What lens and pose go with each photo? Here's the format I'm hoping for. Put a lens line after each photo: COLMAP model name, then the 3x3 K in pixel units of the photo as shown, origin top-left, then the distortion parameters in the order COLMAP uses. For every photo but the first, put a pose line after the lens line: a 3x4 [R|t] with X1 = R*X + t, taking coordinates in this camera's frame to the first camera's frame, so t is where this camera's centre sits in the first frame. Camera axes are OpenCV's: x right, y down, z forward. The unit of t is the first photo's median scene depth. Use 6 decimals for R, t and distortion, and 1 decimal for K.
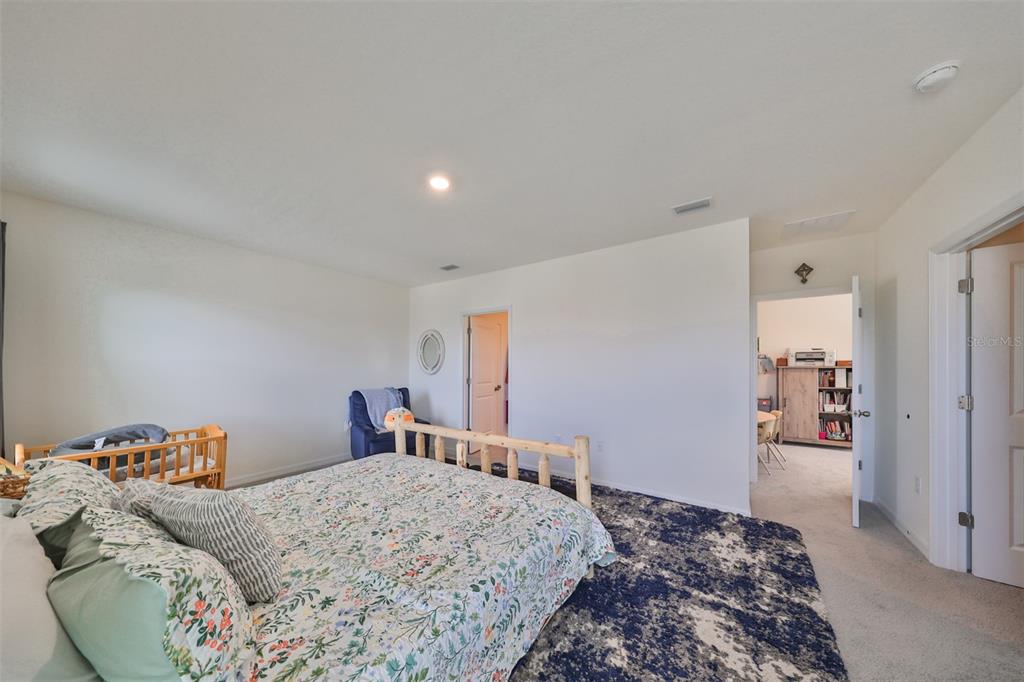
lens RADIAL K [[298.3, 0, 537.6], [0, 298.3, 364.9], [0, 0, 1]] dist [-0.000421, -0.000007]
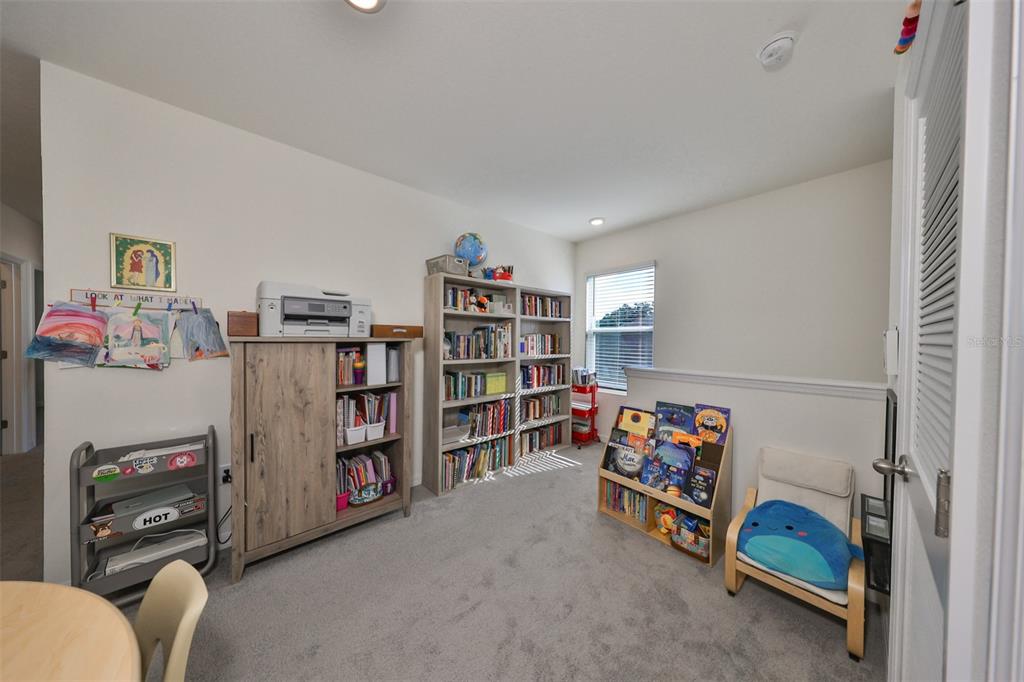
lens RADIAL K [[319.2, 0, 515.1], [0, 319.2, 339.5], [0, 0, 1]] dist [-0.002018, 0.000555]
pose [[0.227374, -0.014573, 0.973698, 0.579243], [-0.014903, 0.999719, 0.018443, -0.003386], [-0.973693, -0.018705, 0.227093, 0.668025]]
